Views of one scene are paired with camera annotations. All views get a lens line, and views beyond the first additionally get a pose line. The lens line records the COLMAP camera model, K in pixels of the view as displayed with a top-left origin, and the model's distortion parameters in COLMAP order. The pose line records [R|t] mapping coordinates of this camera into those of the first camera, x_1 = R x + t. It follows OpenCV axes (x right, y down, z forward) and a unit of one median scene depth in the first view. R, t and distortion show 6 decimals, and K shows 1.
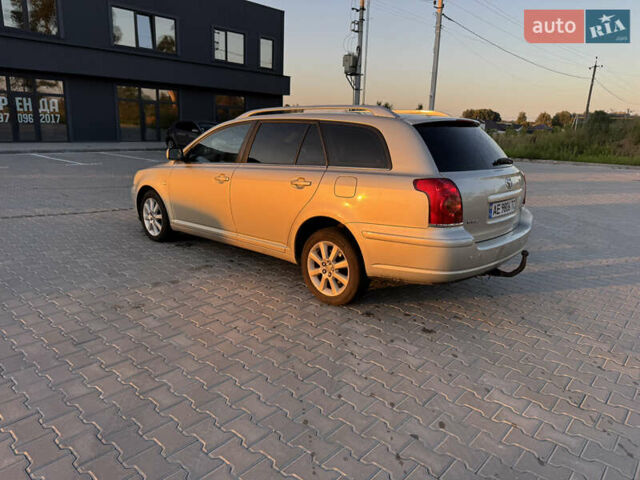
lens RADIAL K [[453.2, 0, 317.3], [0, 453.2, 238.3], [0, 0, 1]] dist [0.035538, -0.018805]
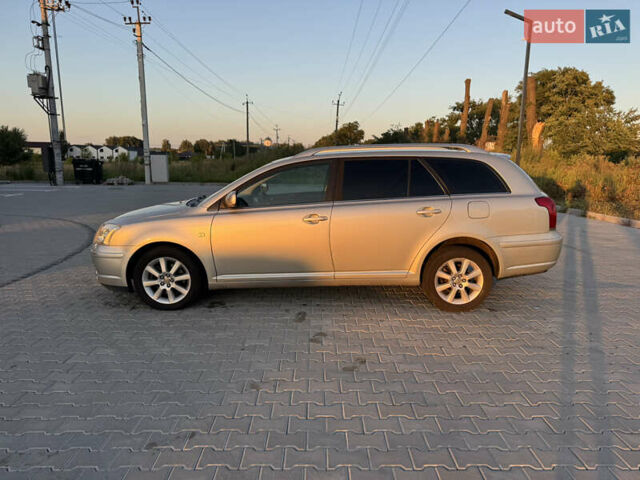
lens RADIAL K [[453.2, 0, 316.8], [0, 453.2, 243.8], [0, 0, 1]] dist [0.035538, -0.018805]
pose [[0.749501, -0.150355, 0.644702, -0.713956], [0.179101, 0.983603, 0.021177, -0.085621], [-0.637315, 0.099595, 0.764140, 0.229336]]
